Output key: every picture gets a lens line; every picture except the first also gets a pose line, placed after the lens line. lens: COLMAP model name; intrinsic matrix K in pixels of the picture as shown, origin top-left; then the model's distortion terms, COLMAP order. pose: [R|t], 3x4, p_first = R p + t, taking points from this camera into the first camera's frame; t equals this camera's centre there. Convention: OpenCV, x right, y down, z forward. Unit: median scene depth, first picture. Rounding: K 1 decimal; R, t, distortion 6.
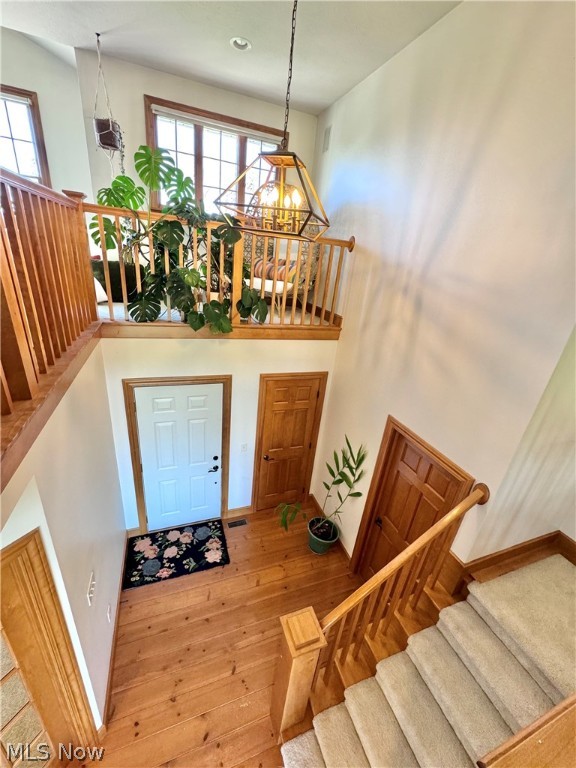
lens RADIAL K [[305.5, 0, 287.3], [0, 305.5, 382.0], [0, 0, 1]] dist [-0.002333, 0.001044]
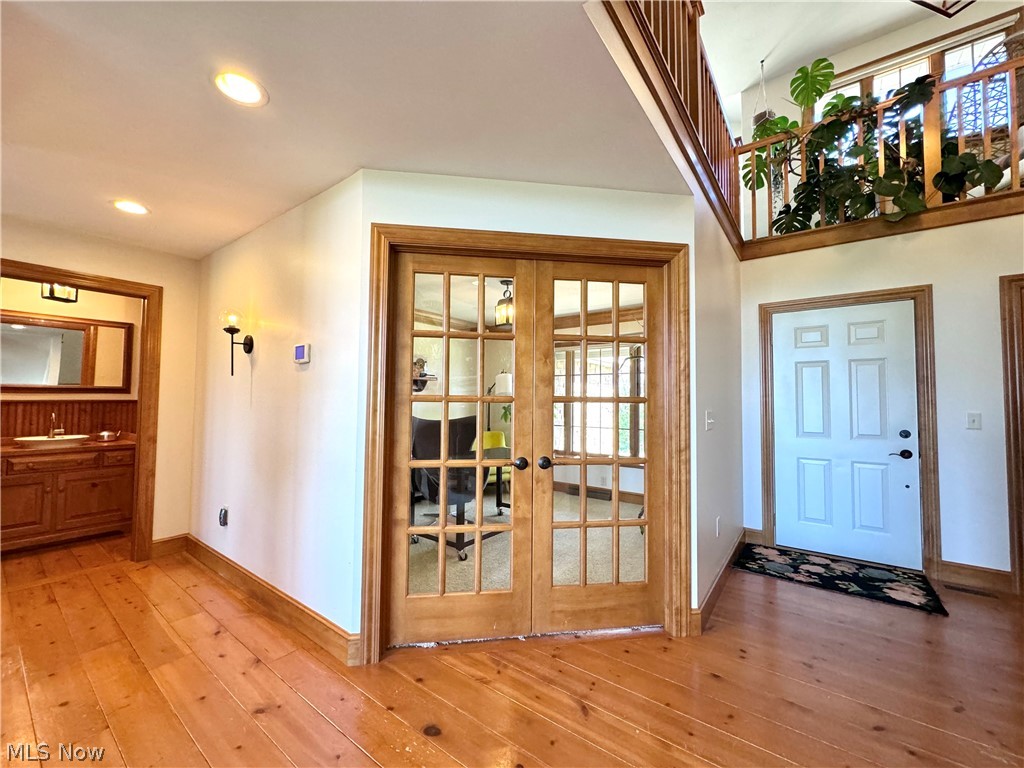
lens RADIAL K [[407.3, 0, 515.2], [0, 407.3, 384.4], [0, 0, 1]] dist [-0.002333, 0.001044]
pose [[0.545062, -0.128114, -0.828549, 0.024840], [-0.278798, 0.904317, -0.323238, 0.666086], [0.790682, 0.407183, 0.457191, -0.015115]]
